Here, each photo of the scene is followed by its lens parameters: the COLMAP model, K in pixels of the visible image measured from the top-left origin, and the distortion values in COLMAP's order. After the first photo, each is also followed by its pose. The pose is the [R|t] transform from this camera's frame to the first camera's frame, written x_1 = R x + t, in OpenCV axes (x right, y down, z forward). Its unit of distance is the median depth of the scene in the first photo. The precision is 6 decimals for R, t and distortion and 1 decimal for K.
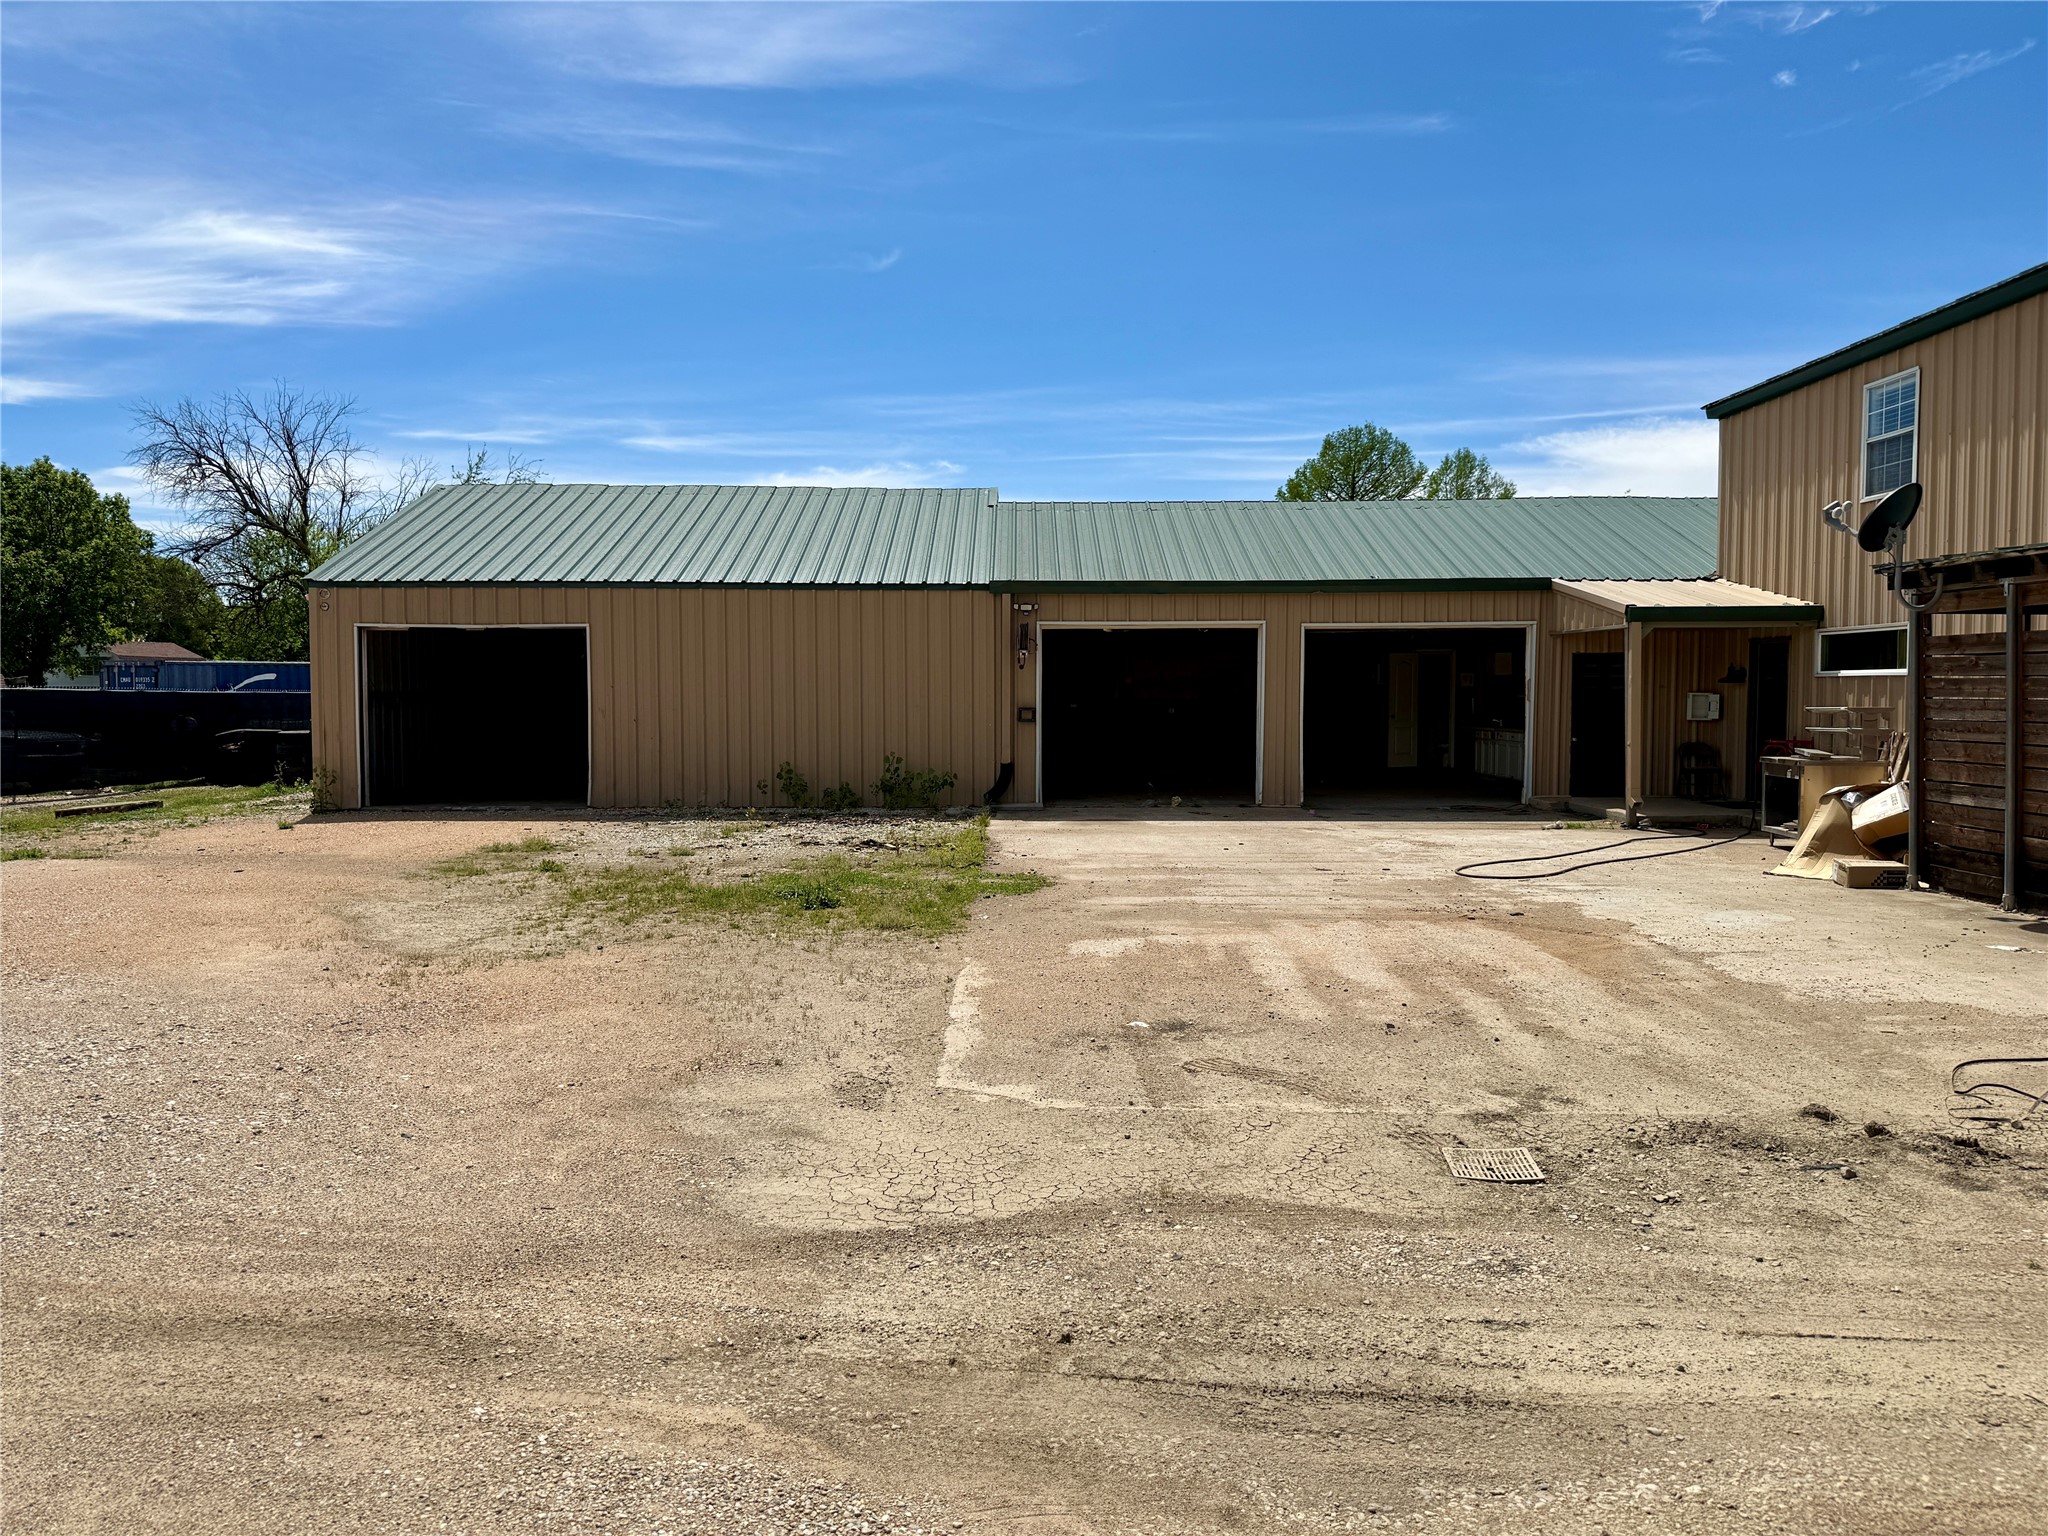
lens RADIAL K [[1421.0, 0, 1017.4], [0, 1421.0, 771.2], [0, 0, 1]] dist [0.066358, -0.071820]
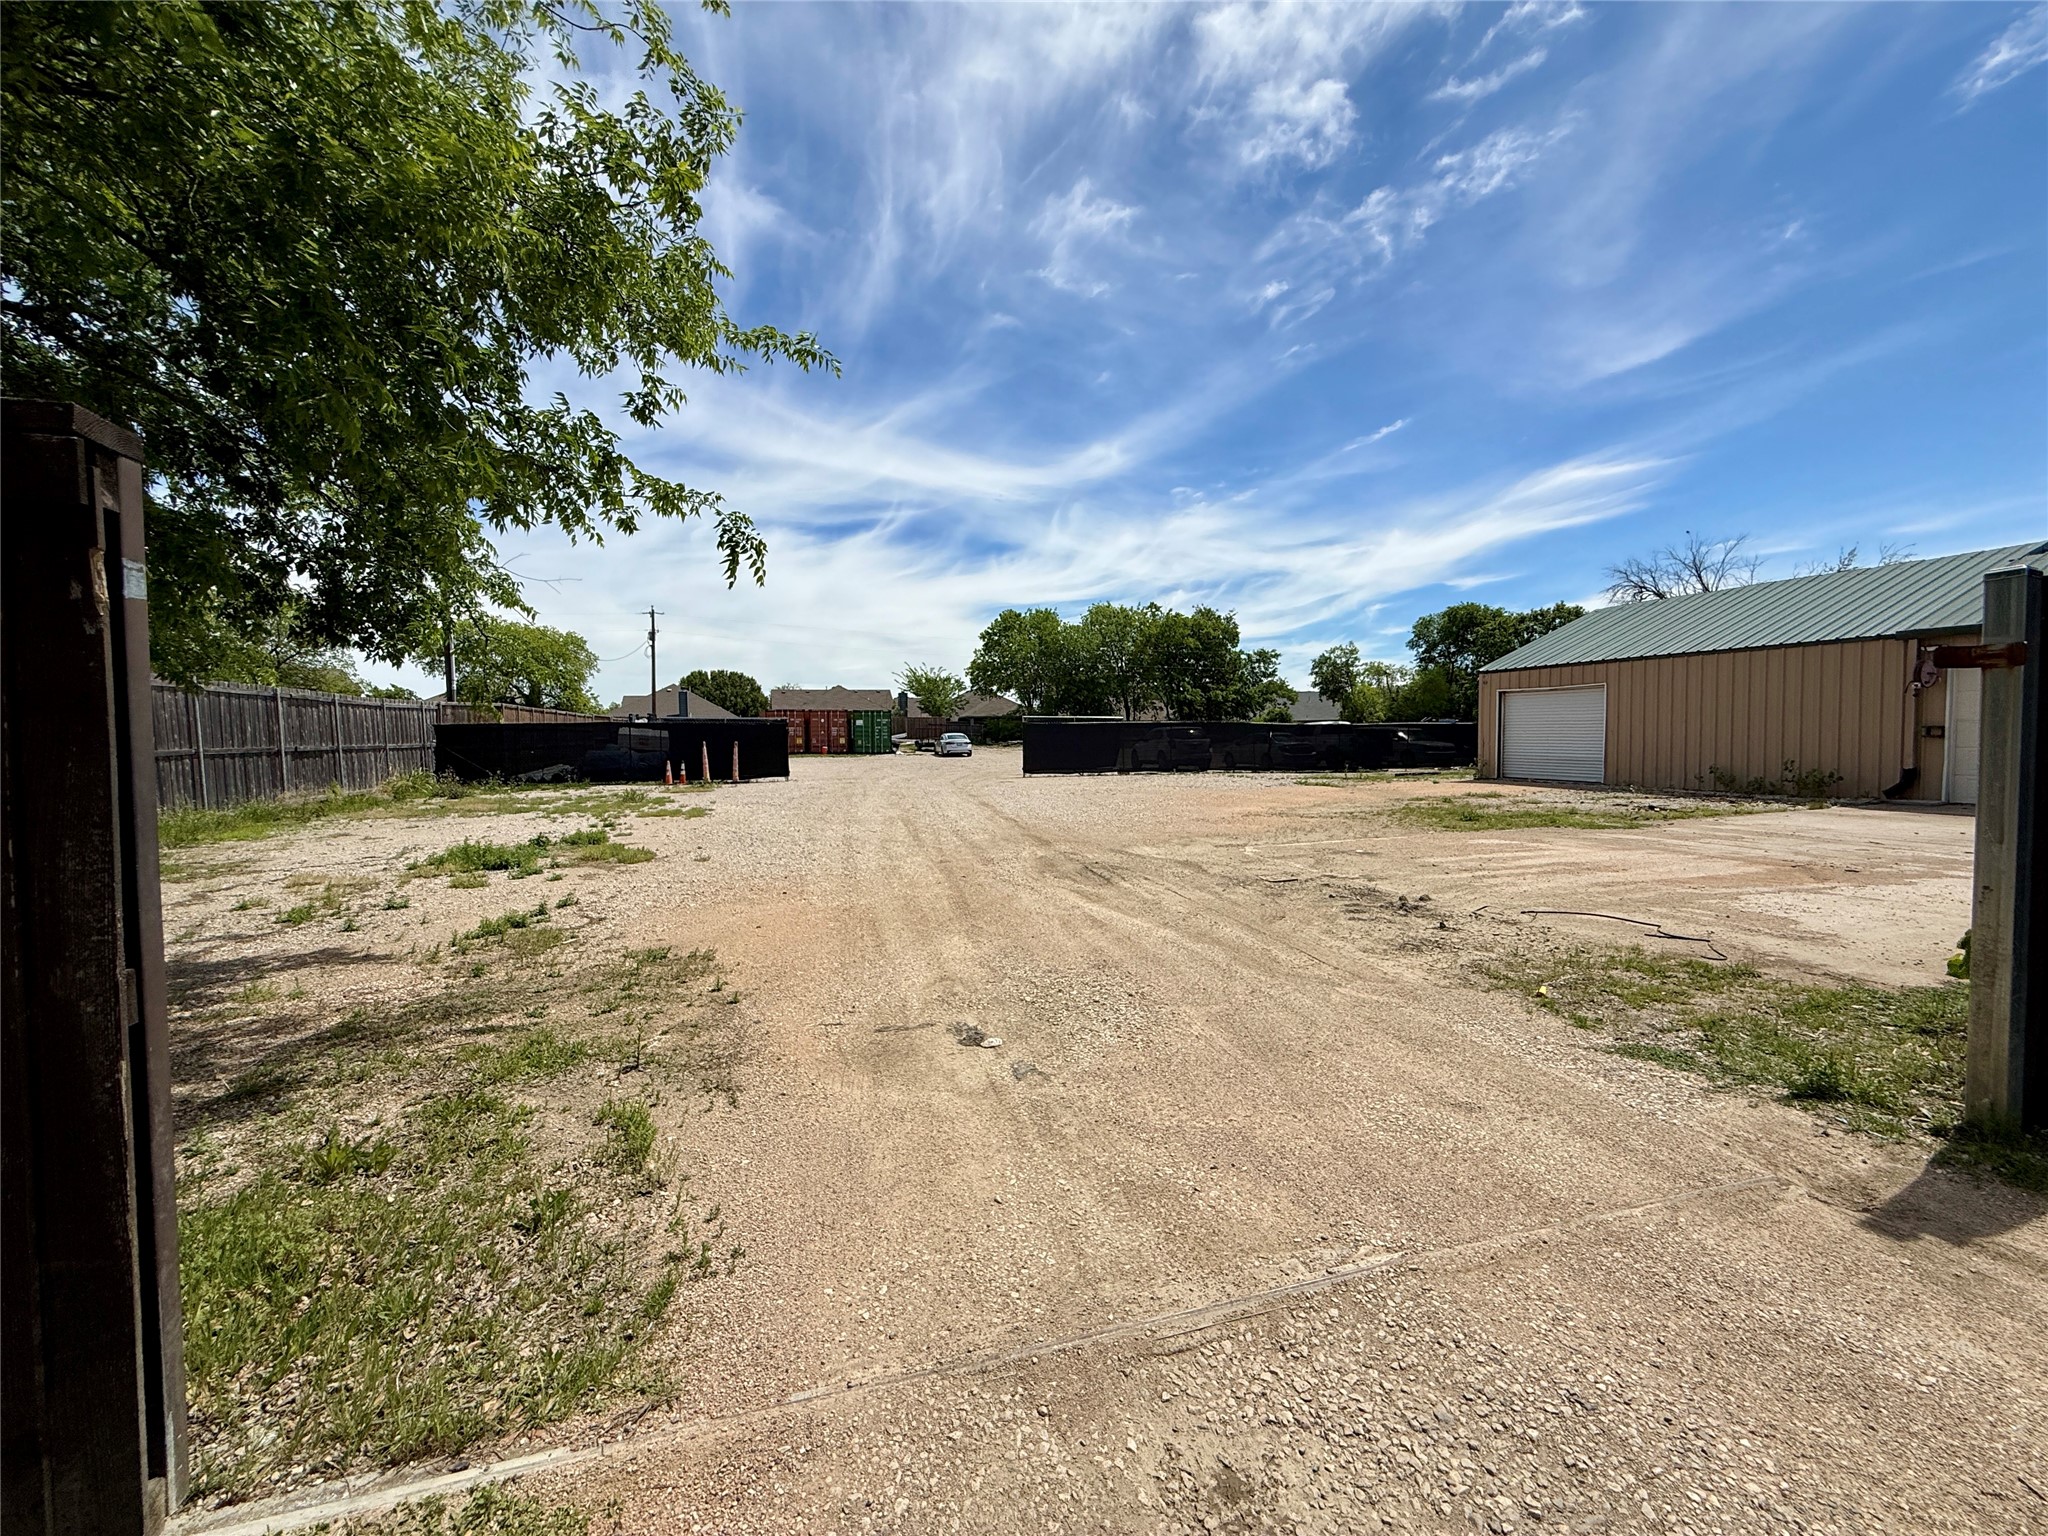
lens RADIAL K [[817.2, 0, 1024.0], [0, 817.2, 768.0], [0, 0, 1]] dist [-0.001183, -0.000316]
pose [[0.301417, 0.040058, -0.952651, 0.279230], [-0.042149, 0.998700, 0.028658, 0.003678], [0.952560, 0.031515, 0.302714, -0.001568]]
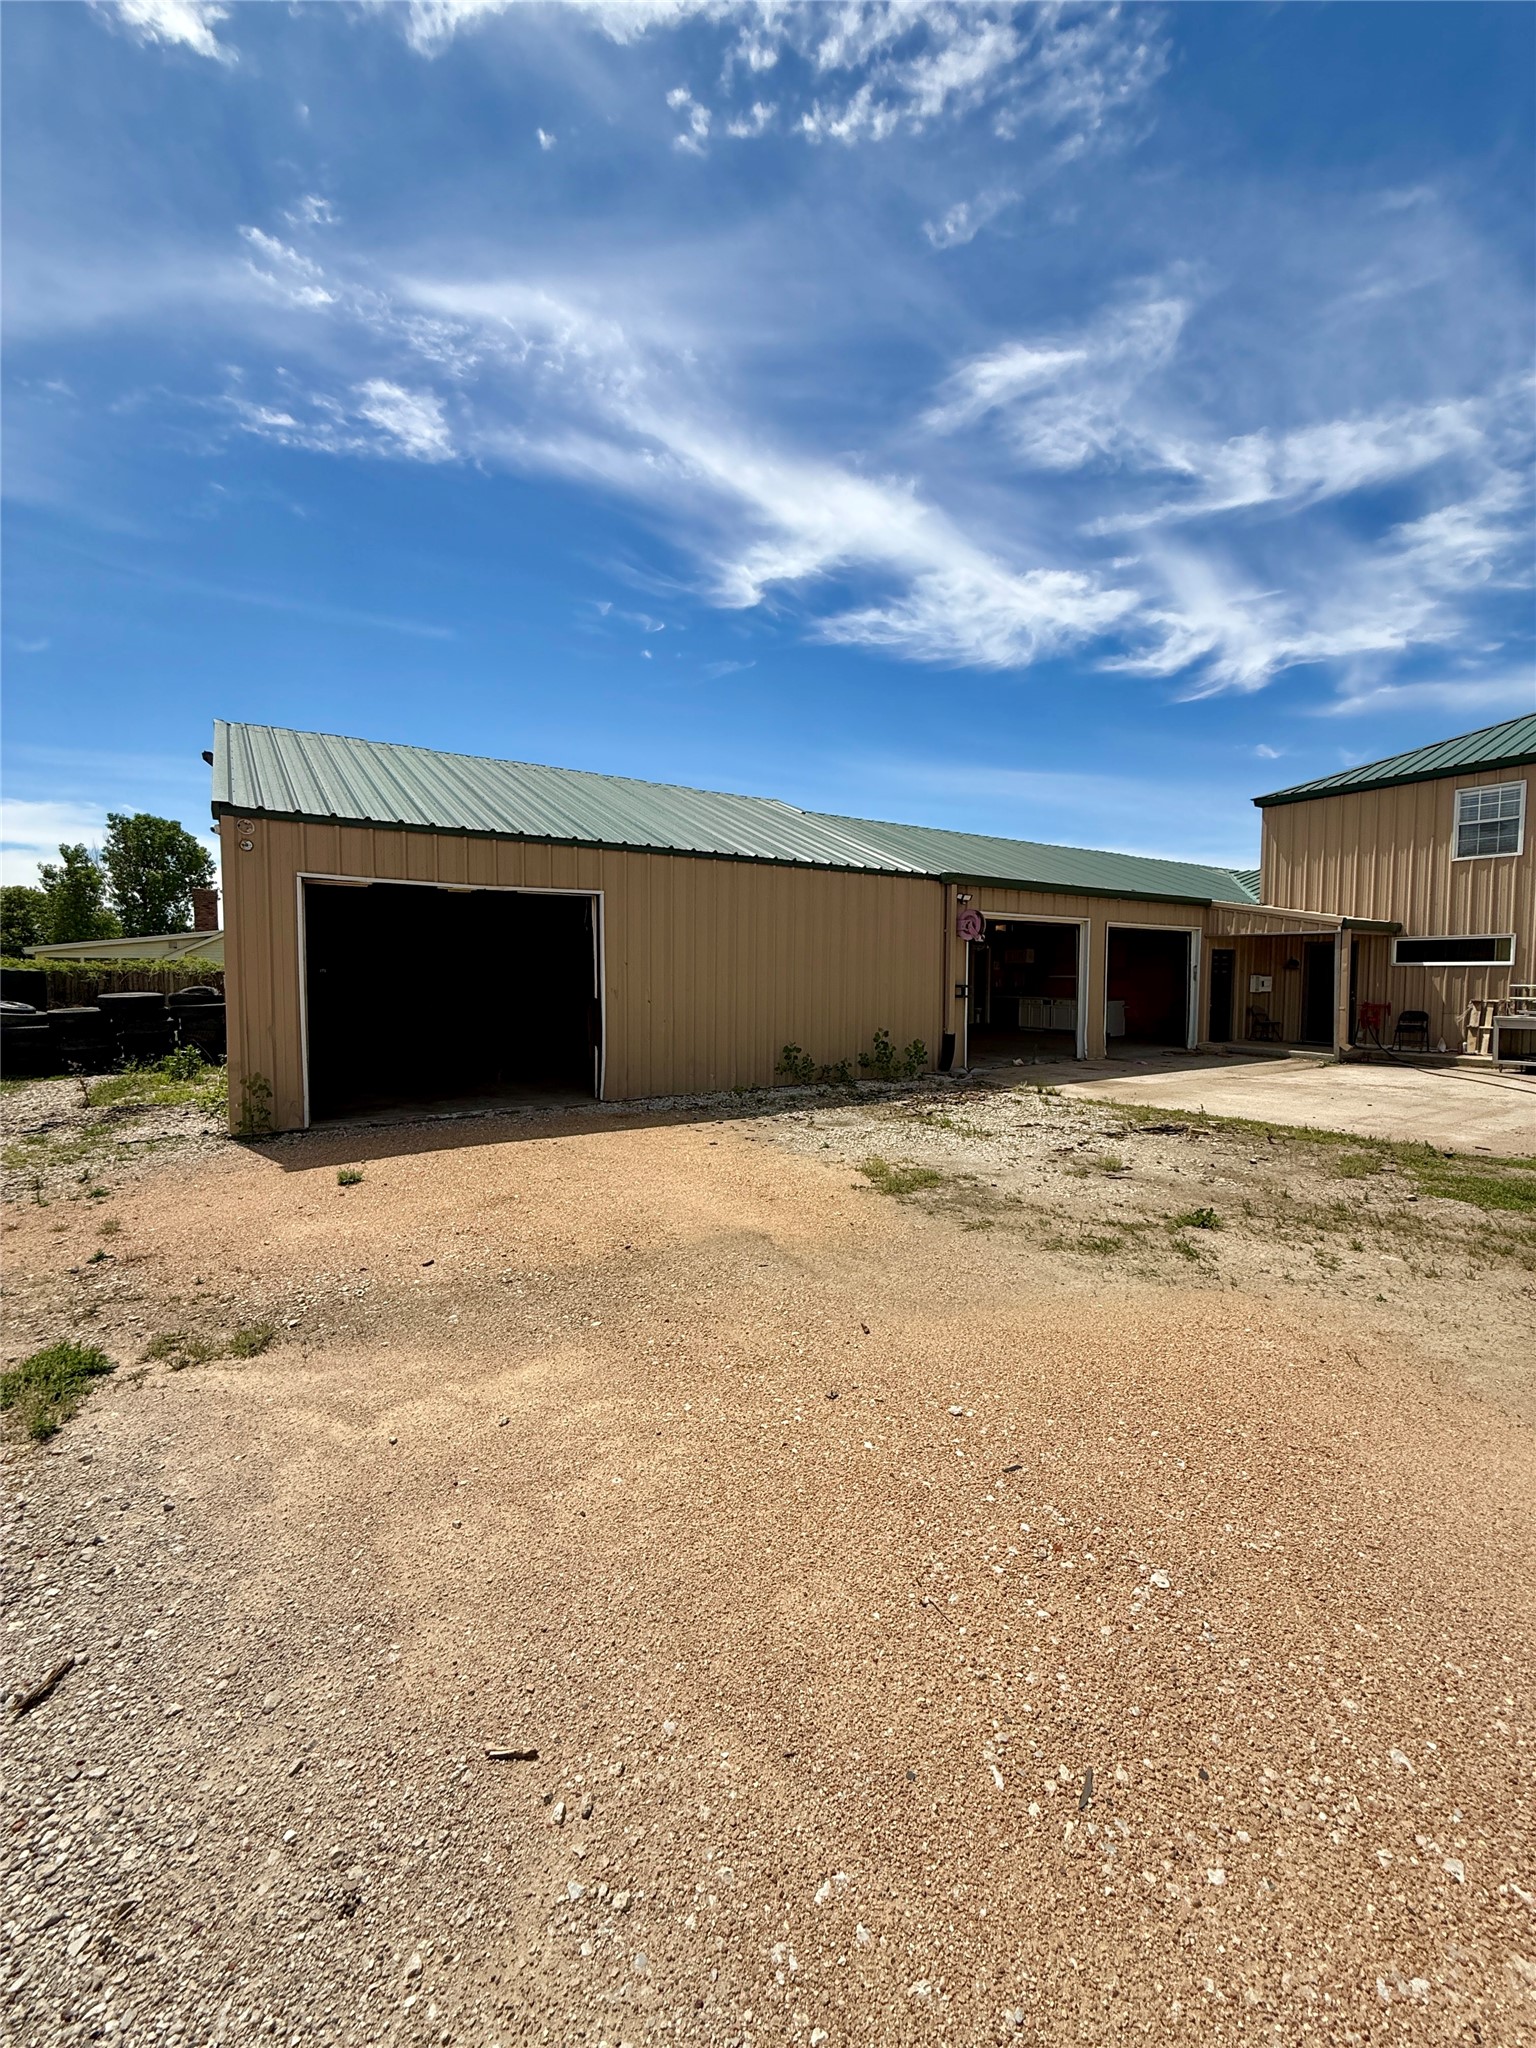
lens RADIAL K [[812.3, 0, 772.3], [0, 812.3, 1024.3], [0, 0, 1]] dist [-0.000456, 0.000063]
pose [[0.833609, -0.030559, 0.551509, -0.295252], [0.026610, 0.999531, 0.015163, -0.016583], [-0.551714, 0.002036, 0.834031, 0.322974]]
